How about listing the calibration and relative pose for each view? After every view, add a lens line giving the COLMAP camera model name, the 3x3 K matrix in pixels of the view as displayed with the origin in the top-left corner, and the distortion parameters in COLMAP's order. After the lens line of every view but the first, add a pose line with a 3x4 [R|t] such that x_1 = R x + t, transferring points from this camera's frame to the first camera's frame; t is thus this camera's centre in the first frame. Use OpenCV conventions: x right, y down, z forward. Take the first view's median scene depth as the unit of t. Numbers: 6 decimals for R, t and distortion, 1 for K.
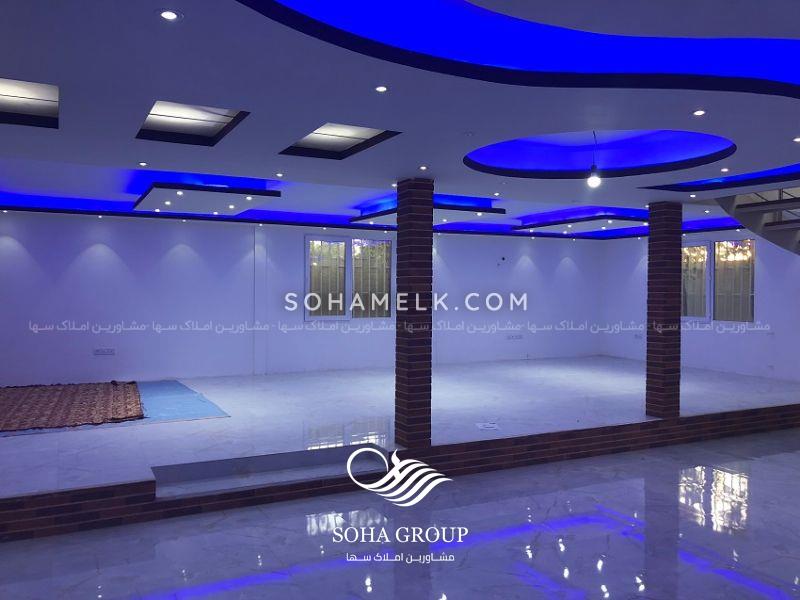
lens RADIAL K [[658.1, 0, 398.6], [0, 658.1, 299.6], [0, 0, 1]] dist [0.041098, -0.037855]
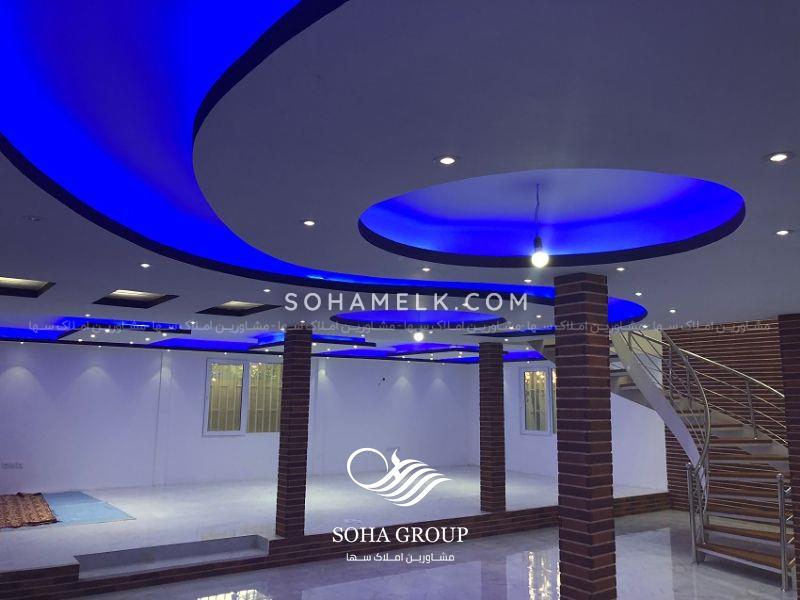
lens RADIAL K [[658.1, 0, 404.9], [0, 658.1, 298.8], [0, 0, 1]] dist [0.041098, -0.037855]
pose [[0.987915, 0.027862, 0.152474, 0.026249], [-0.001660, 0.985557, -0.169337, -0.009521], [-0.154990, 0.167037, 0.973692, -0.265632]]
